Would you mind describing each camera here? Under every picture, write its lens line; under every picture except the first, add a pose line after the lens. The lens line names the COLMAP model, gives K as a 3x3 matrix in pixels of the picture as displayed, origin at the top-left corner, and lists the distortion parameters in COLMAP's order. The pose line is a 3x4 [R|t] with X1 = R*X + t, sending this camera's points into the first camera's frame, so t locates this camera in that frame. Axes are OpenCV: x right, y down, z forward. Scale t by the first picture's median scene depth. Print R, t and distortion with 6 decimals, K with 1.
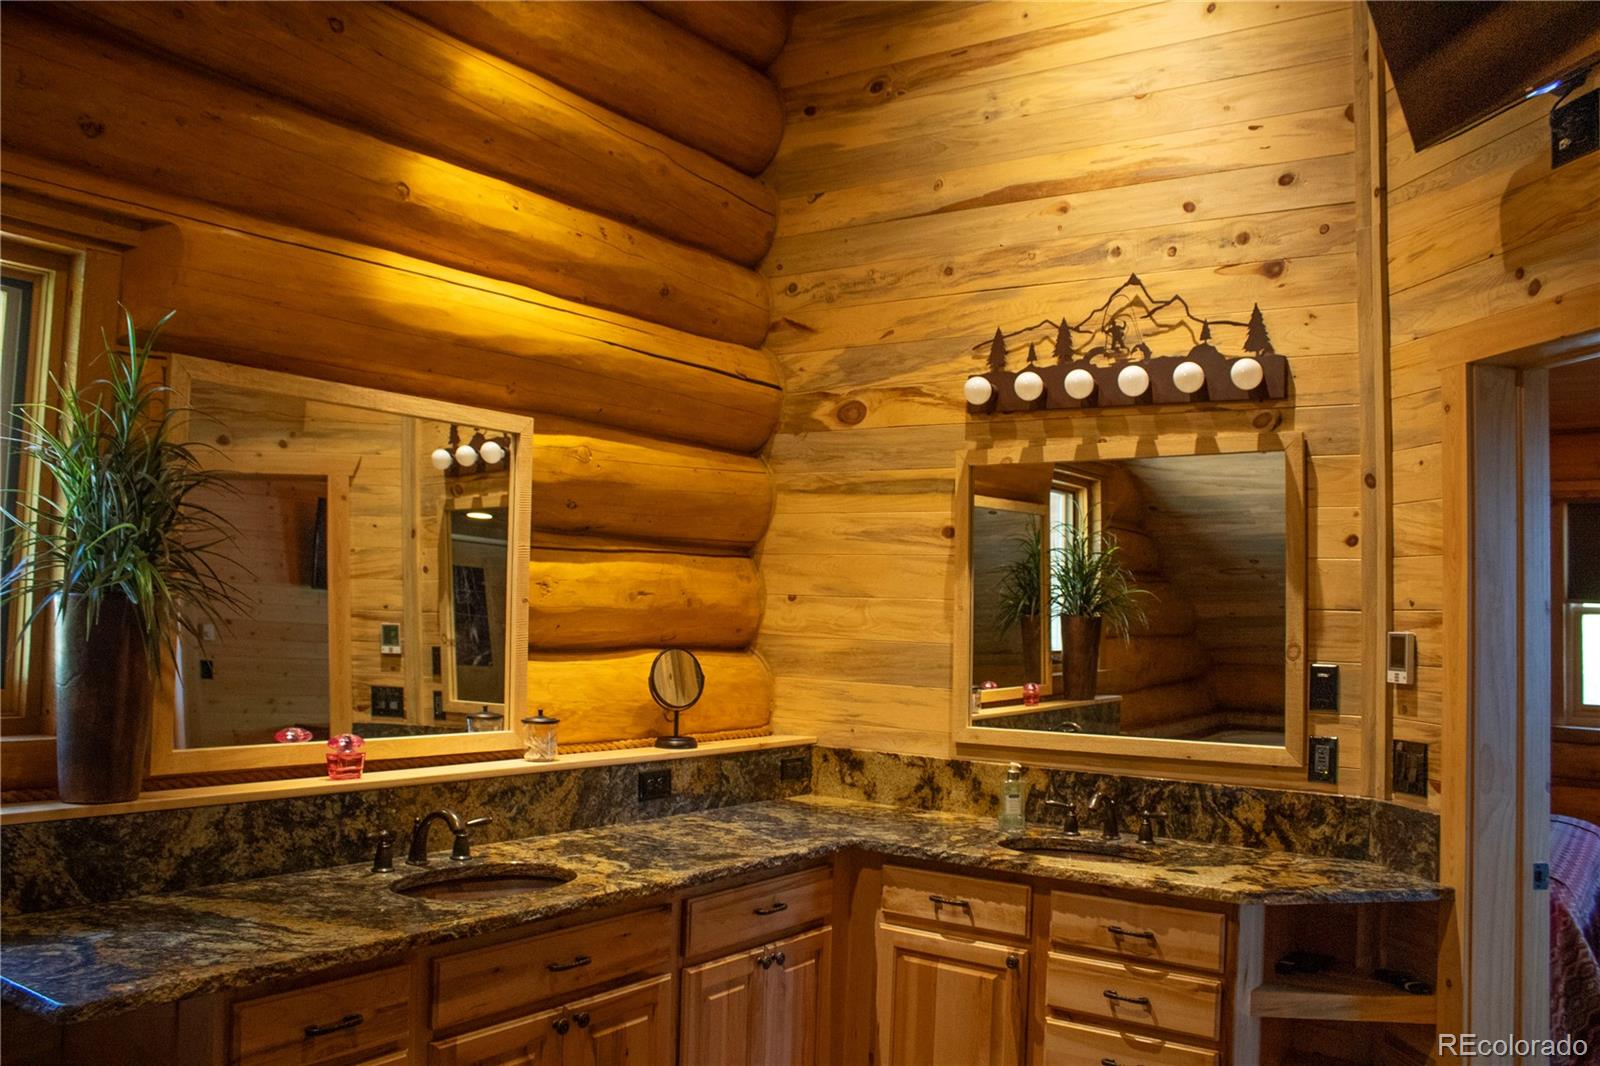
lens RADIAL K [[1325.2, 0, 782.8], [0, 1325.2, 515.5], [0, 0, 1]] dist [-0.168034, 0.152132]
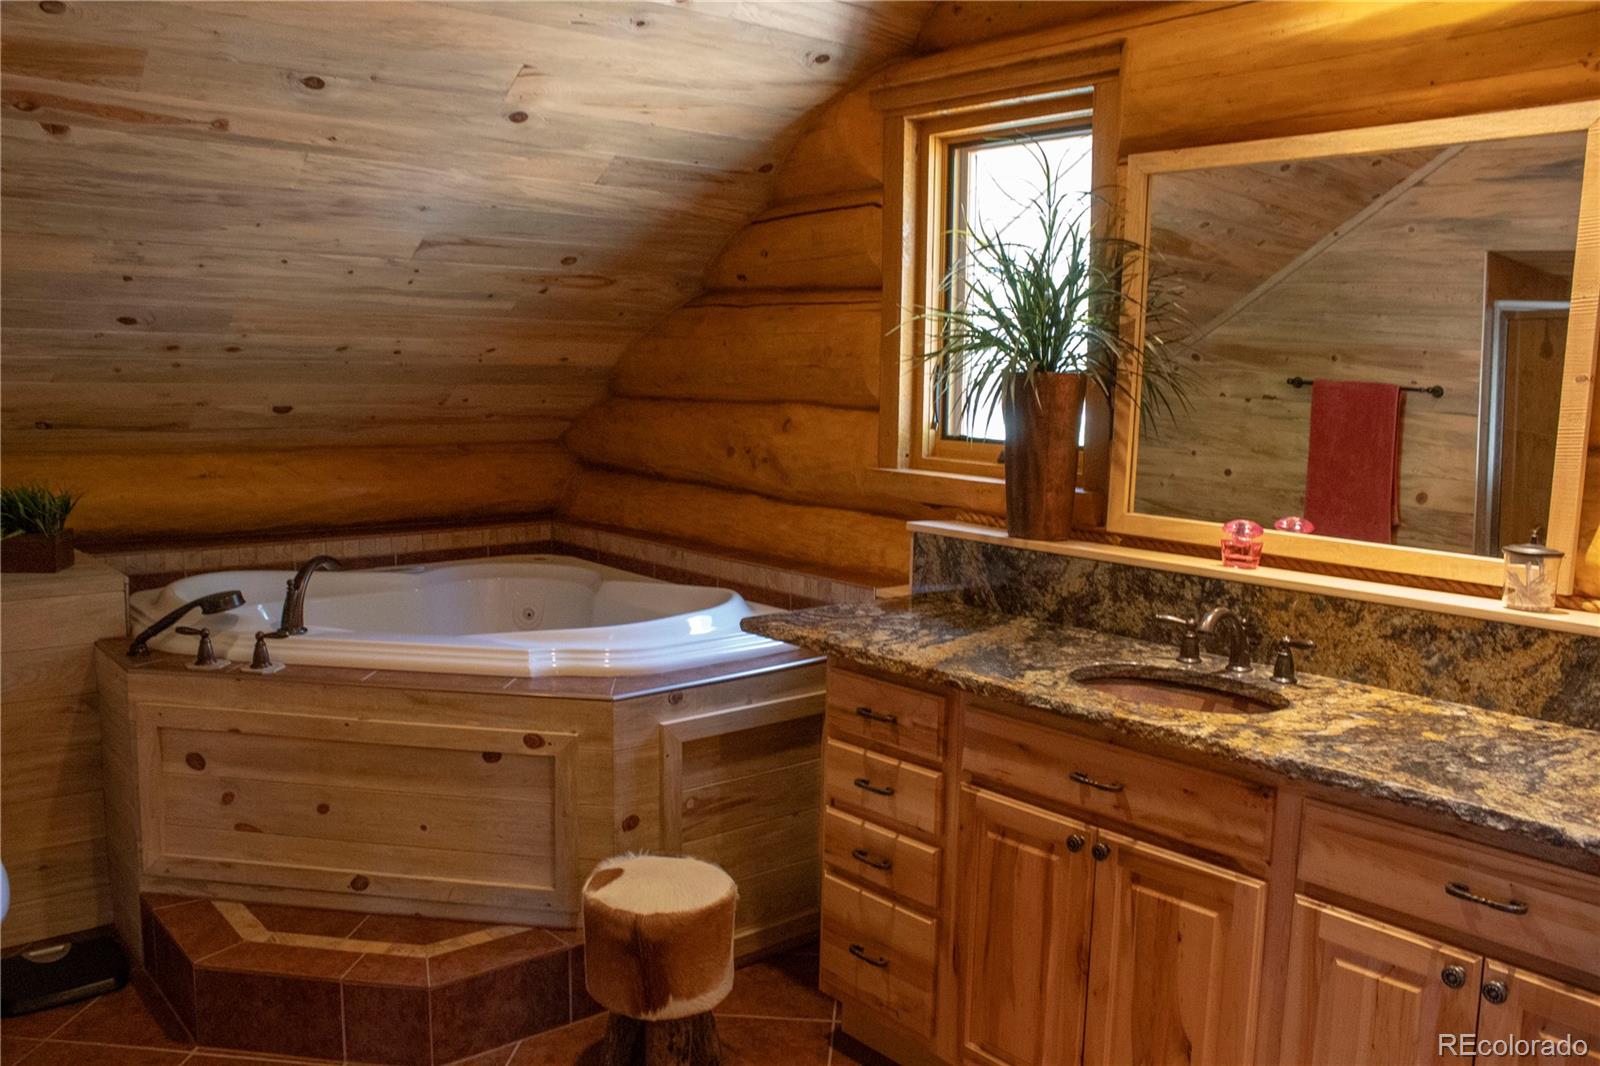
lens RADIAL K [[1325.2, 0, 791.9], [0, 1325.2, 522.3], [0, 0, 1]] dist [-0.168034, 0.152132]
pose [[-0.248545, 0.076430, -0.965600, 0.590649], [0.037908, 0.996886, 0.069149, 0.084965], [0.967878, -0.019418, -0.250668, 0.841599]]
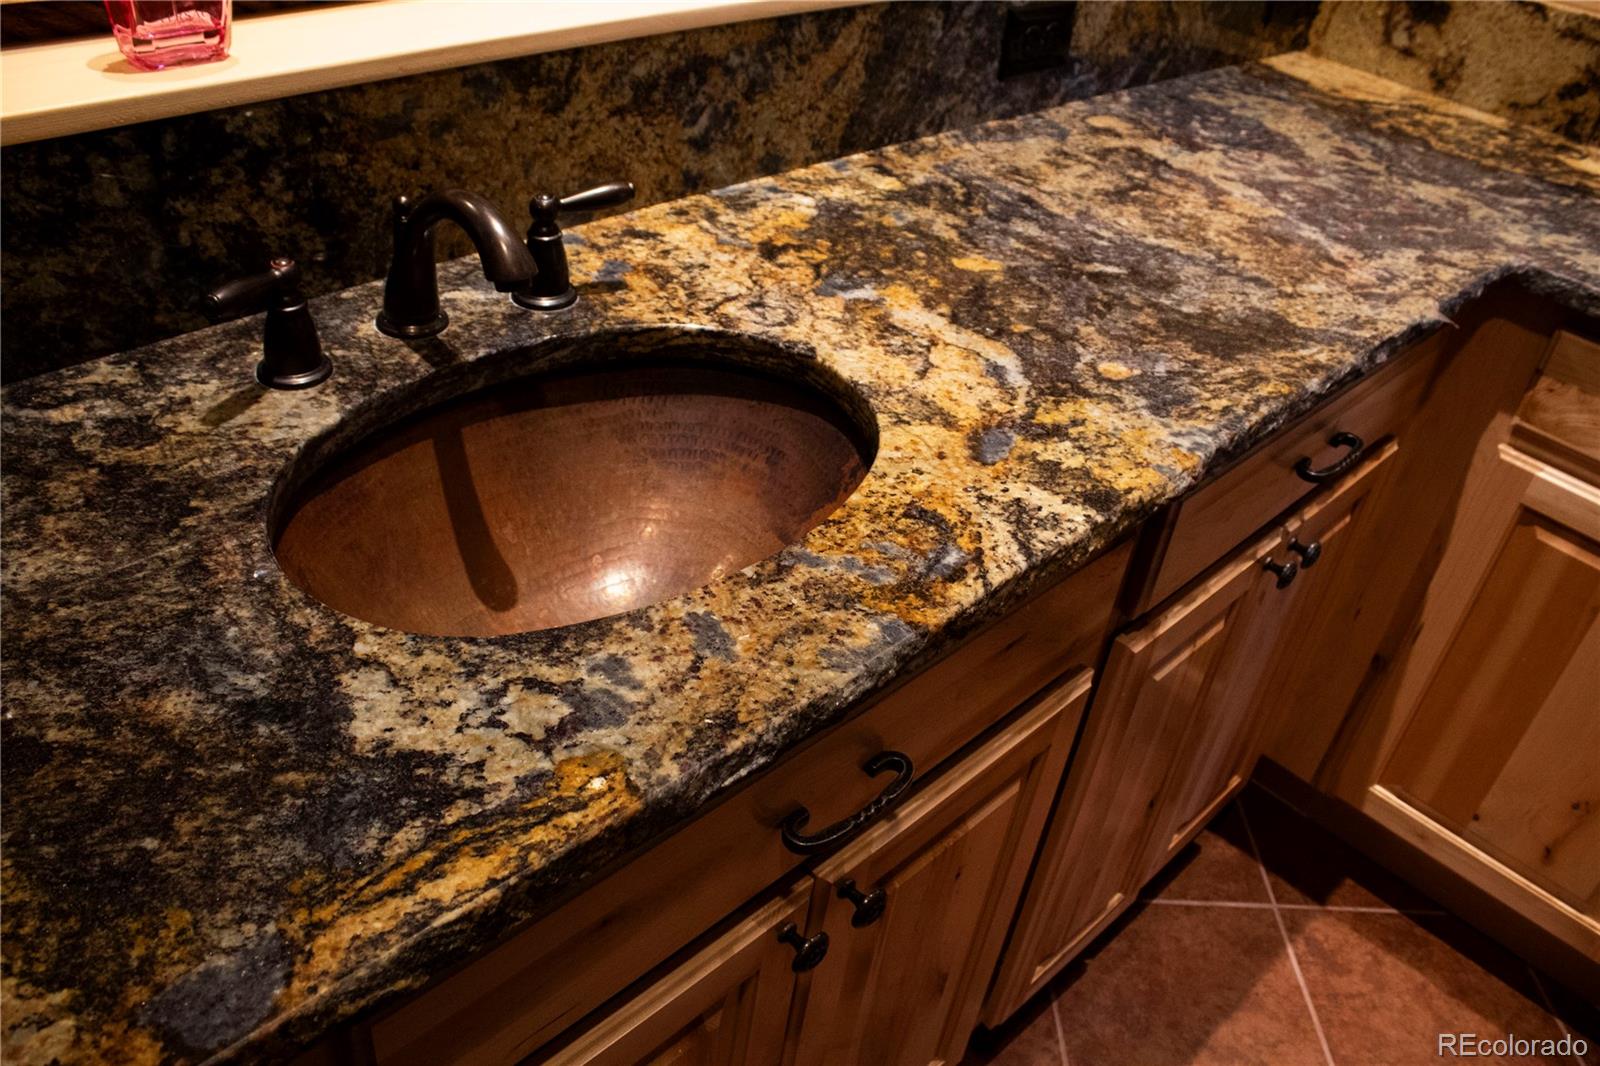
lens RADIAL K [[1325.2, 0, 786.2], [0, 1325.2, 511.4], [0, 0, 1]] dist [-0.168034, 0.152132]
pose [[0.983619, 0.154031, -0.093643, -0.131244], [-0.062340, 0.778091, 0.625051, 0.077618], [0.169140, -0.608974, 0.774947, 0.652033]]
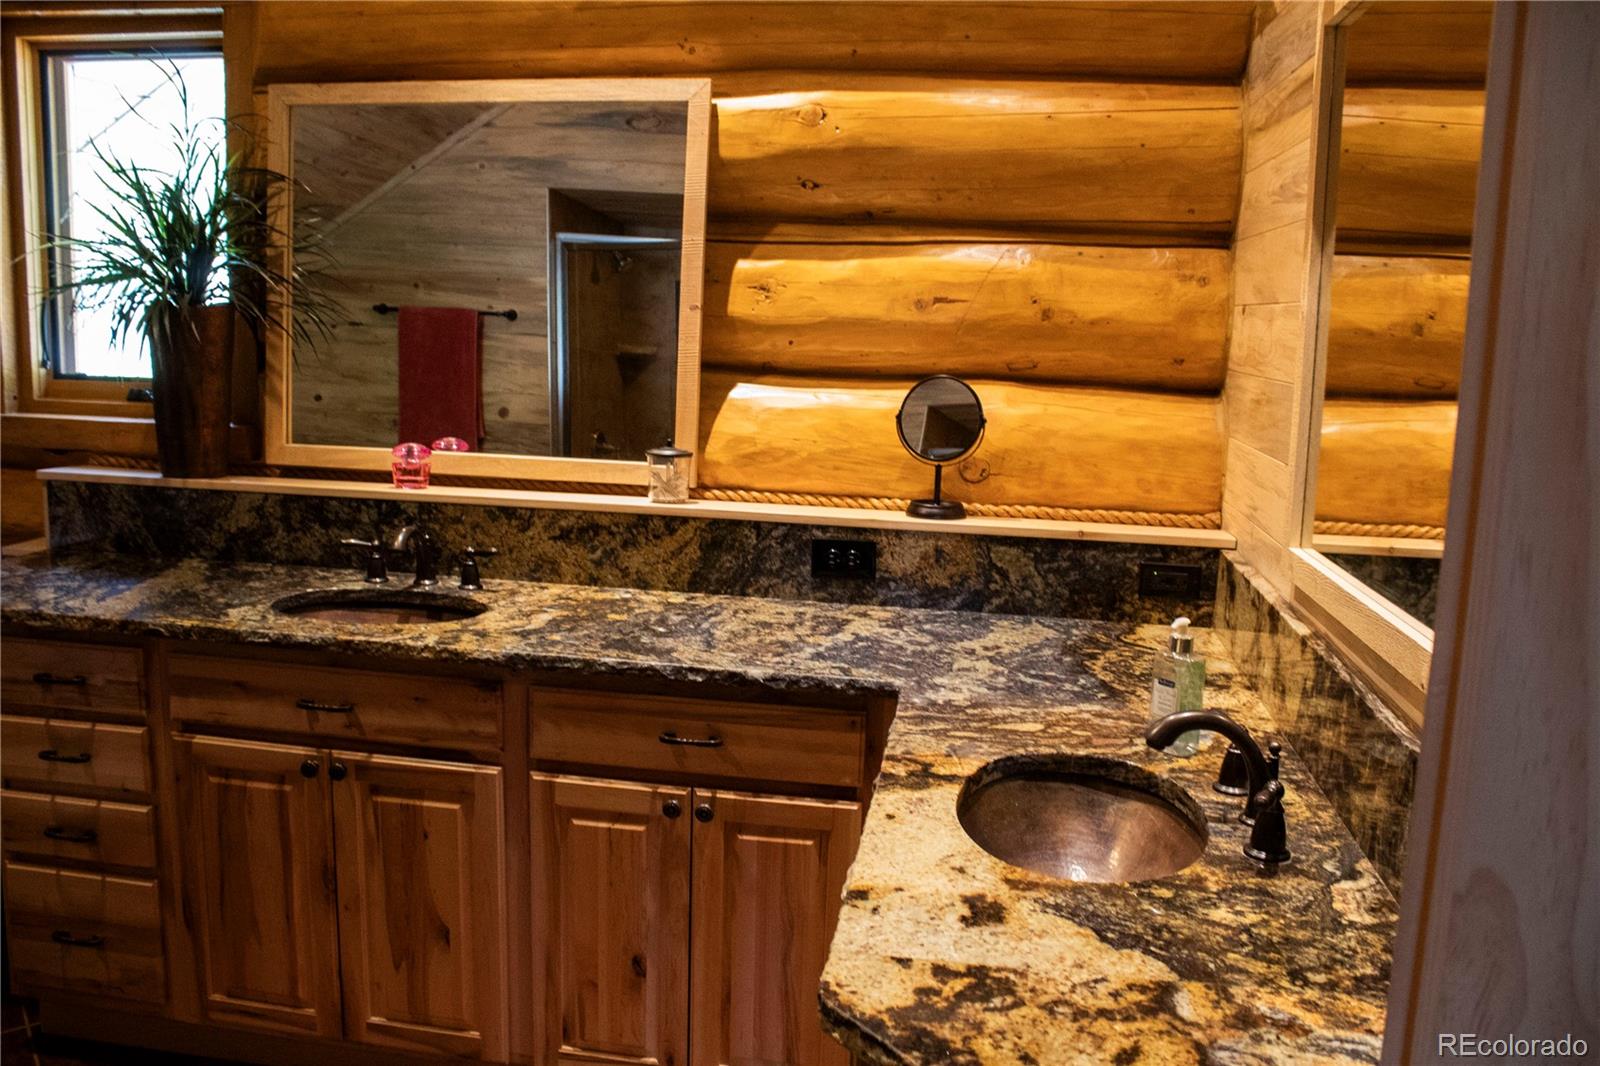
lens RADIAL K [[1325.2, 0, 786.7], [0, 1325.2, 516.8], [0, 0, 1]] dist [-0.168034, 0.152132]
pose [[0.446763, 0.117676, -0.886879, 0.622650], [0.044278, 0.987189, 0.153291, 0.076470], [0.893556, -0.107754, 0.435829, 0.745521]]
